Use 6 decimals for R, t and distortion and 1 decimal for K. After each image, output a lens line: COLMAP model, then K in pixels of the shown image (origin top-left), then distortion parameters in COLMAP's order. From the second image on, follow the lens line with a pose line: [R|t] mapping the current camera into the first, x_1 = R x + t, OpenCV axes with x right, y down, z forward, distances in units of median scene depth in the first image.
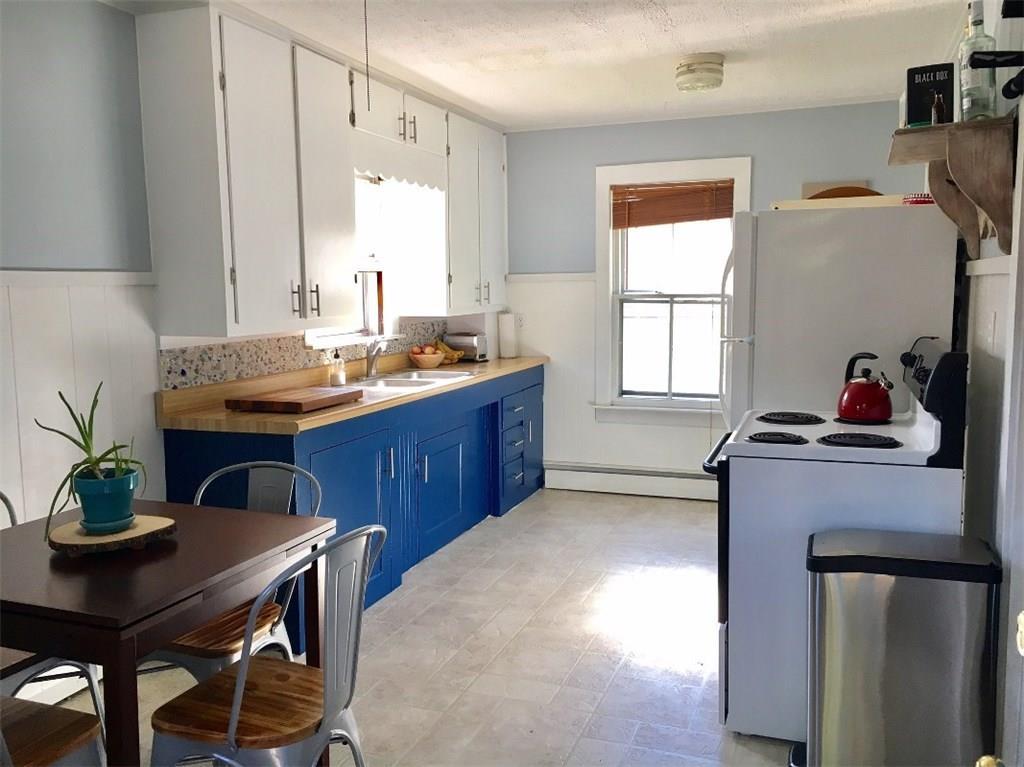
lens RADIAL K [[866.1, 0, 511.8], [0, 866.1, 379.5], [0, 0, 1]] dist [0.060464, -0.070003]
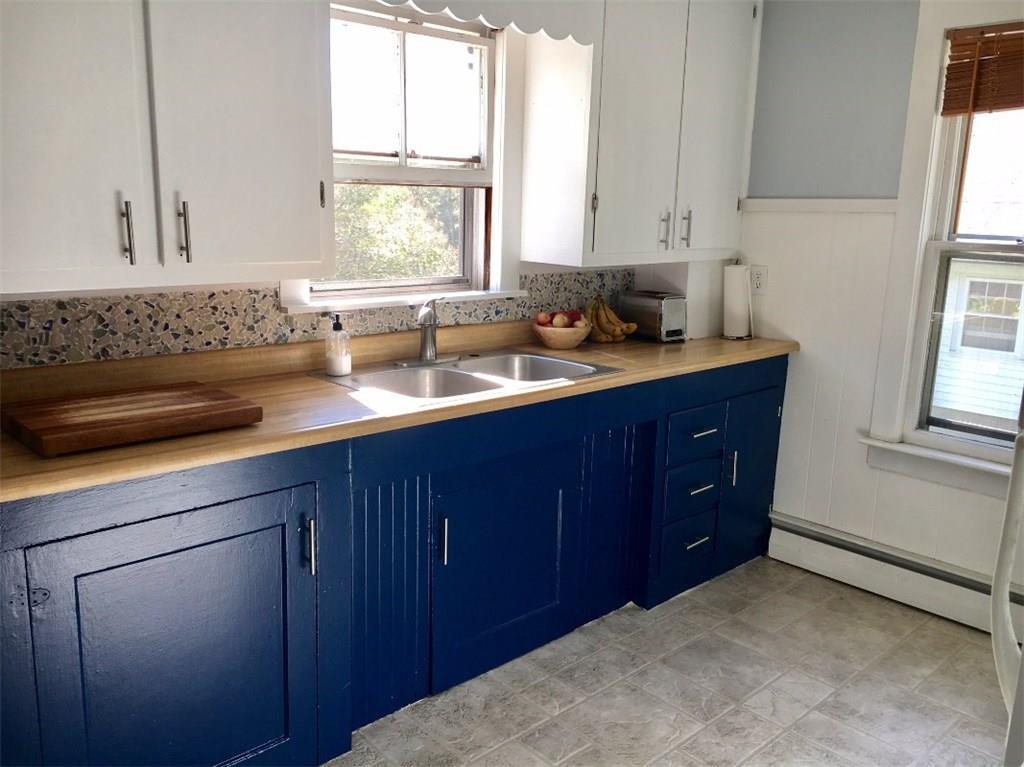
lens RADIAL K [[866.1, 0, 512.1], [0, 866.1, 386.7], [0, 0, 1]] dist [0.060464, -0.070003]
pose [[0.898818, 0.125018, -0.420114, 0.133103], [-0.084428, 0.989893, 0.113943, -0.053026], [0.430113, -0.066945, 0.900289, 0.424787]]
